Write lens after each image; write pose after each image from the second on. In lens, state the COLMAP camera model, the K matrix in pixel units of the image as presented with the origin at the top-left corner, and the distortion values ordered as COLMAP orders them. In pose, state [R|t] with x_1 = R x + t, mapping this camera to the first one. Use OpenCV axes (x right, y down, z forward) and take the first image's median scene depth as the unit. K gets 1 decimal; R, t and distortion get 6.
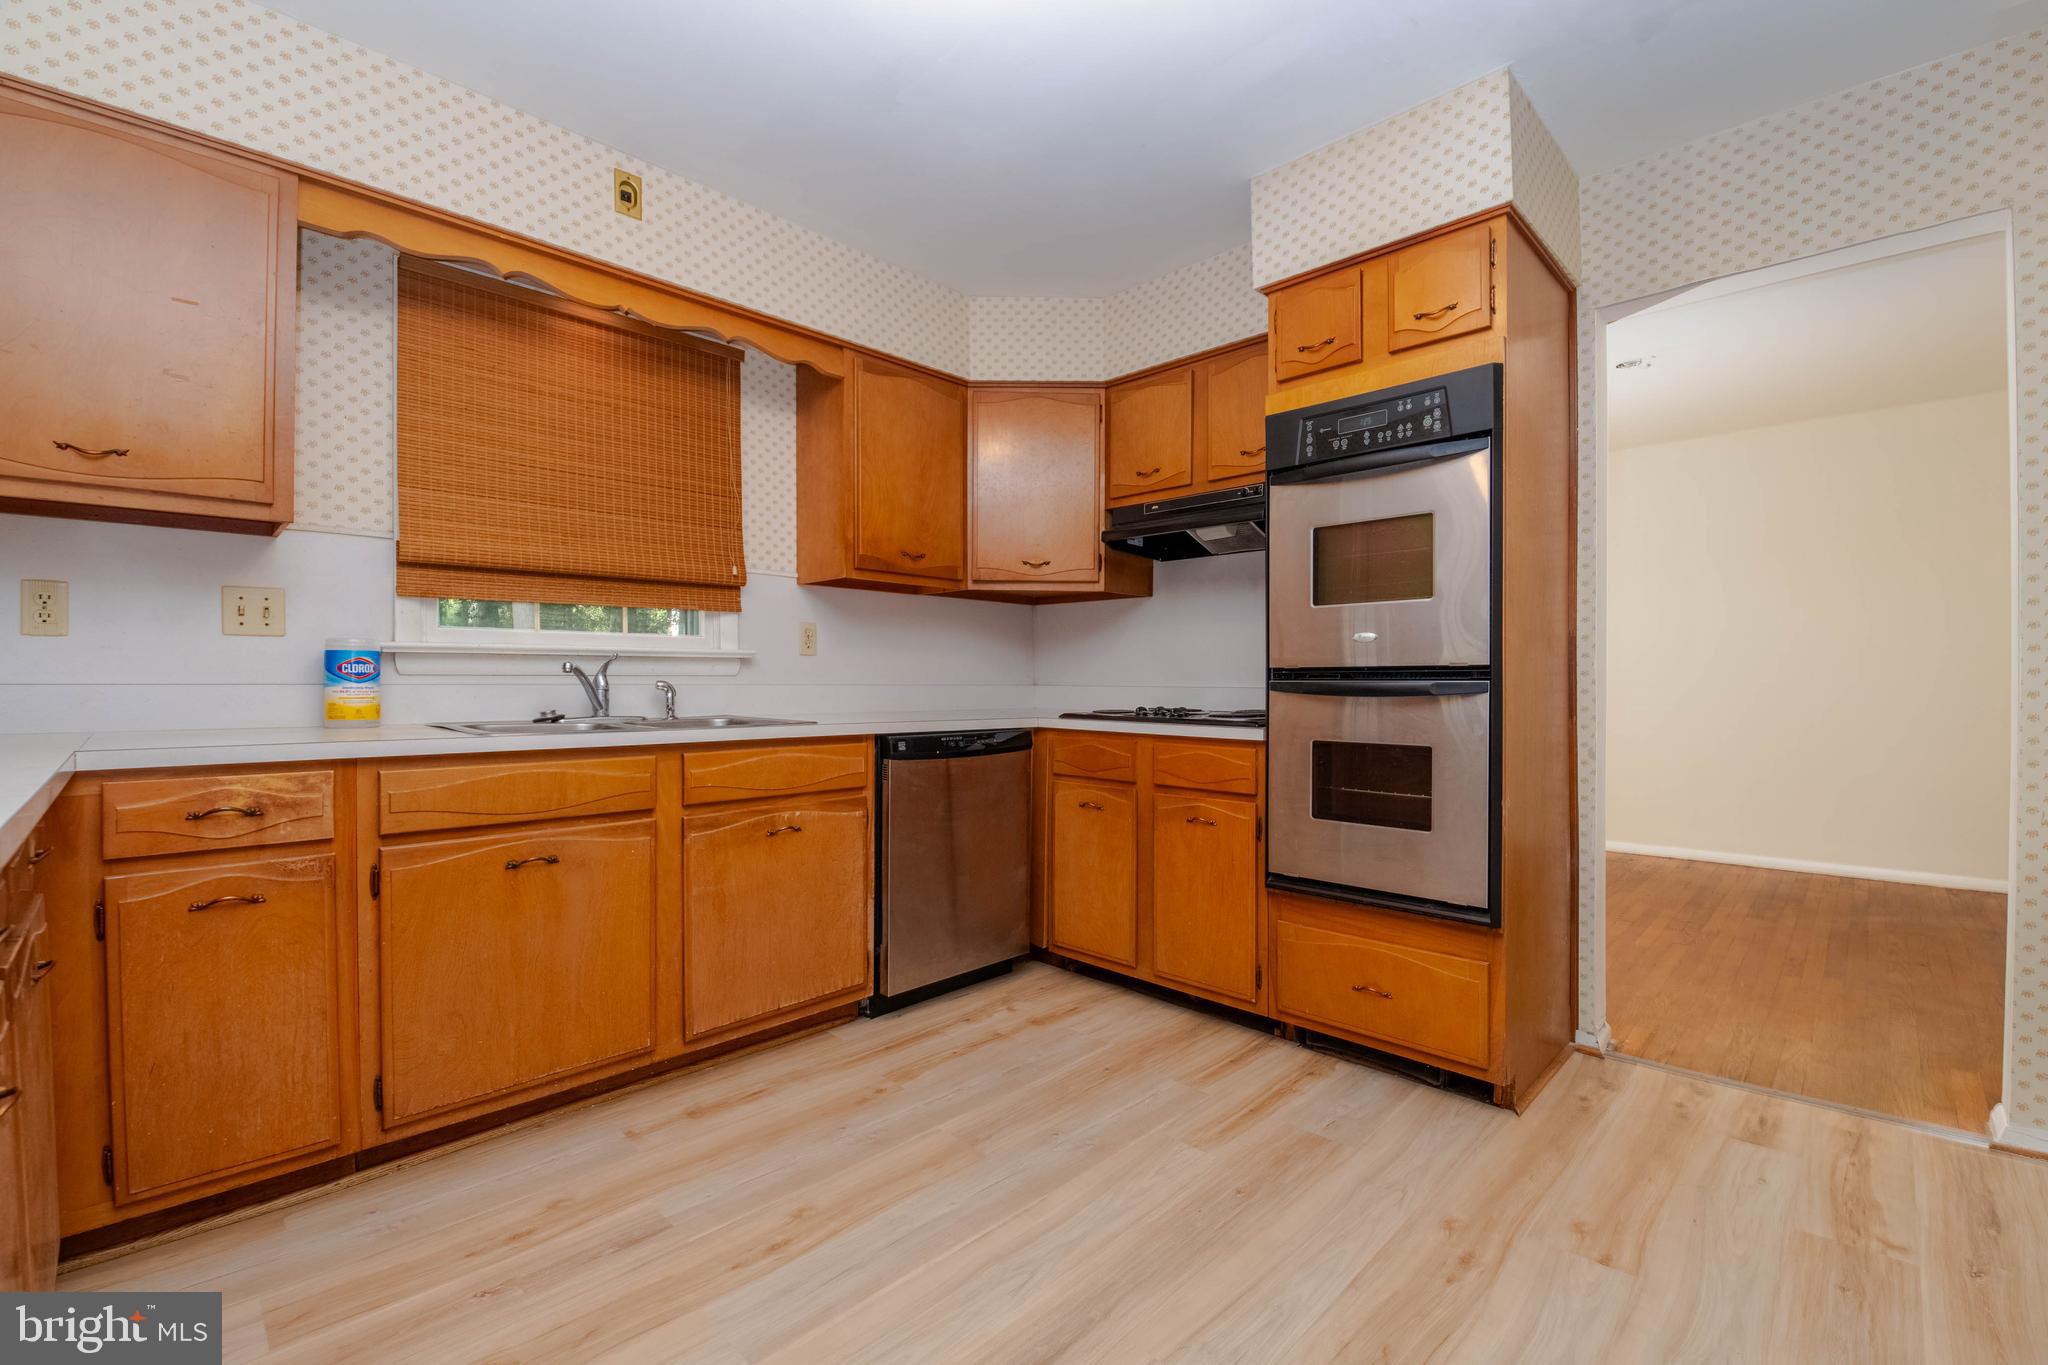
lens RADIAL K [[877.7, 0, 1048.5], [0, 877.7, 685.0], [0, 0, 1]] dist [-0.019401, -0.000230]
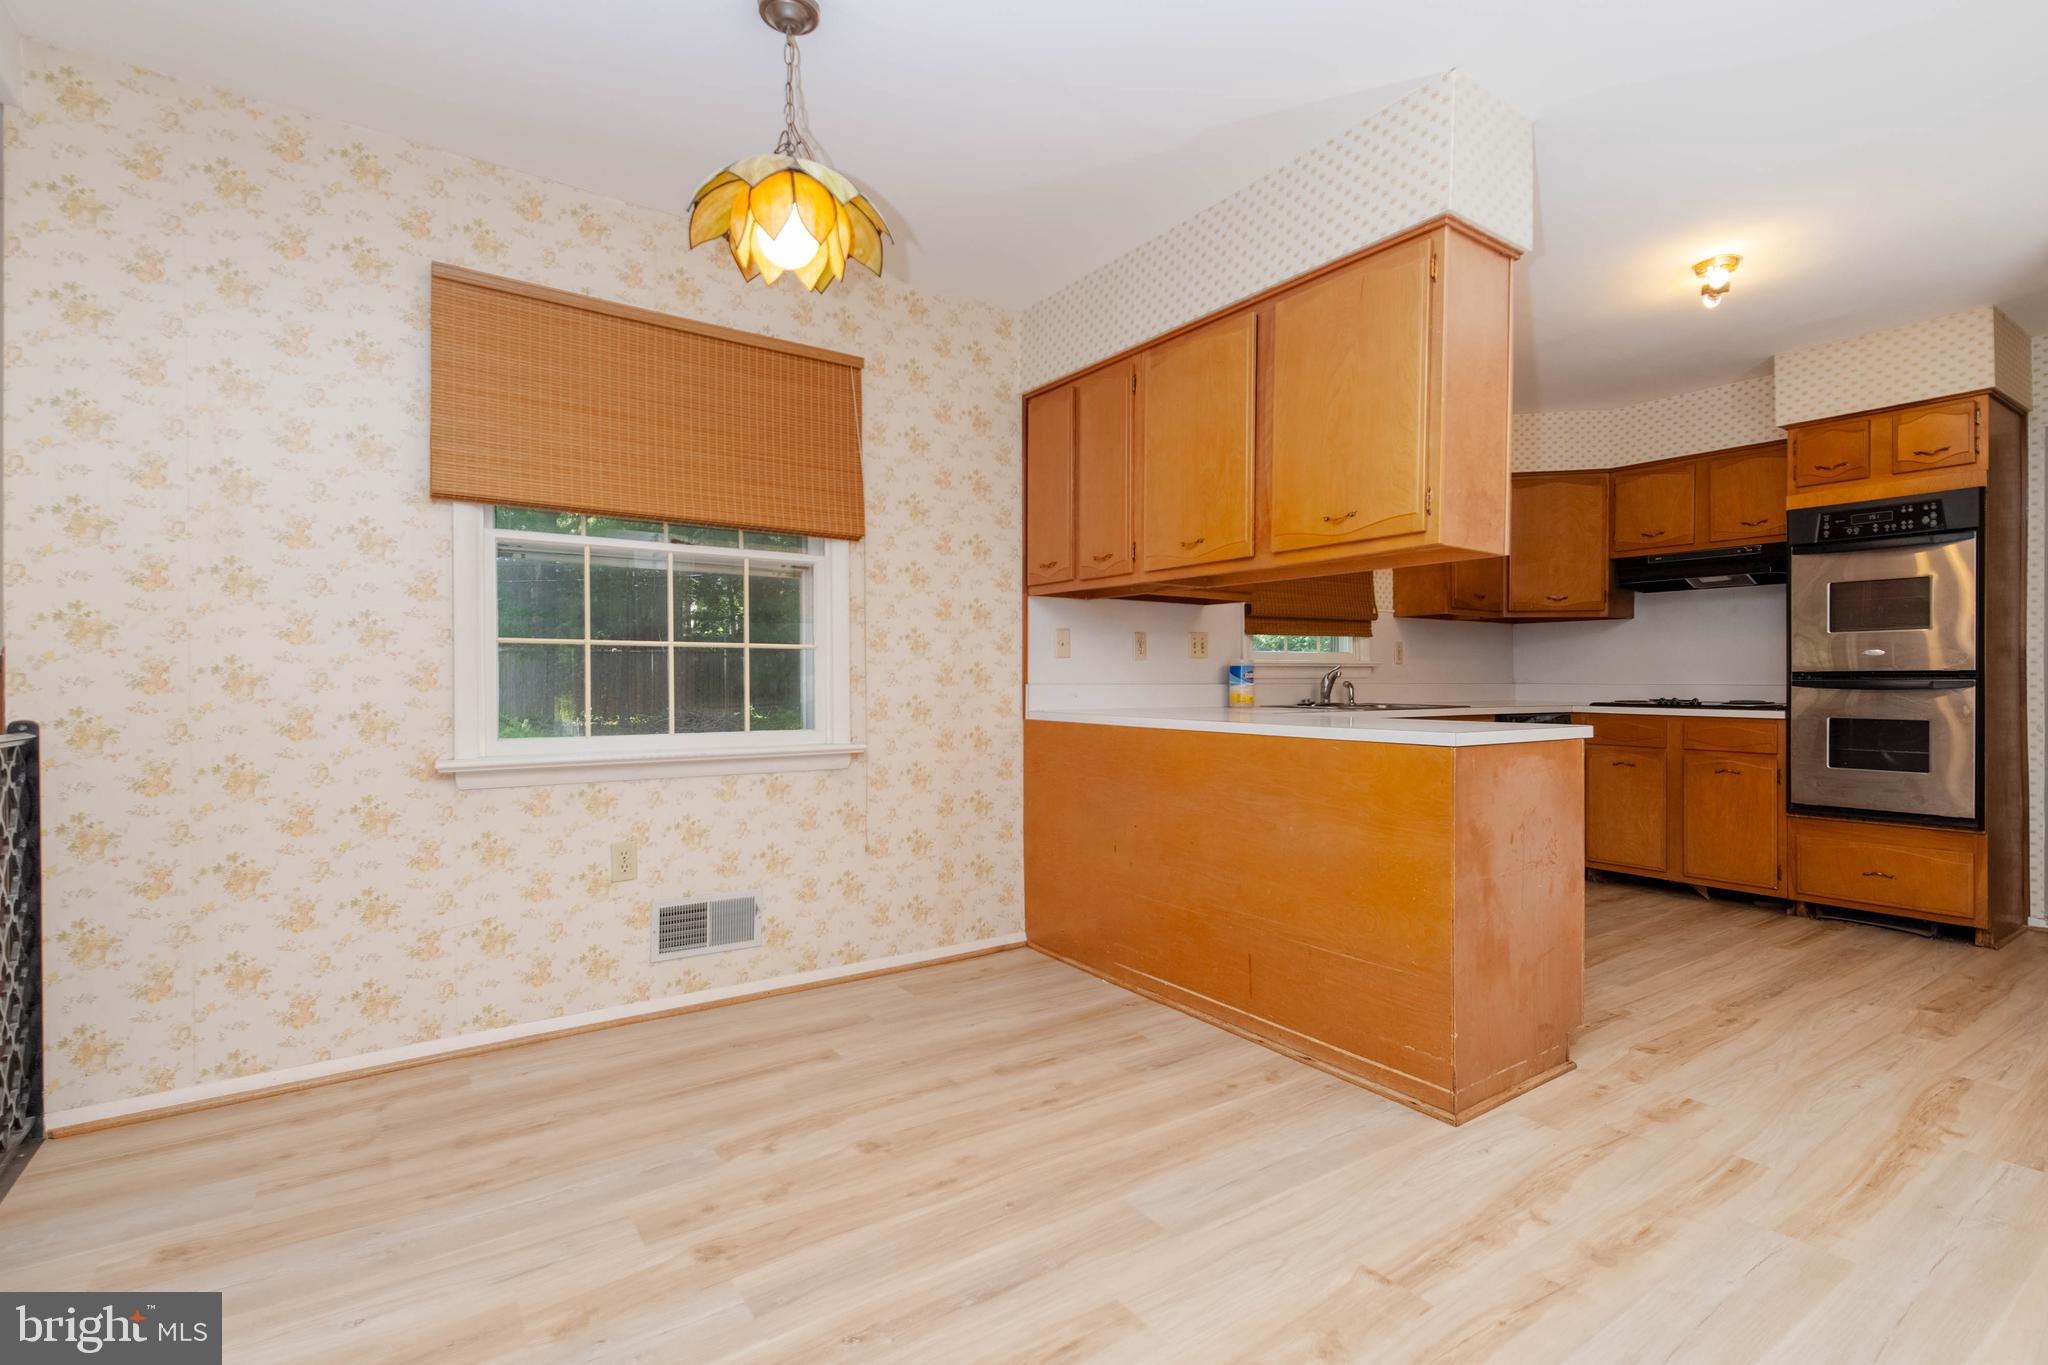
lens RADIAL K [[942.6, 0, 977.2], [0, 942.6, 688.9], [0, 0, 1]] dist [-0.019128, -0.000291]
pose [[0.971902, -0.000549, -0.235385, -0.756182], [0.002698, 0.999958, 0.008809, -0.007971], [0.235371, -0.009197, 0.971862, -0.933917]]
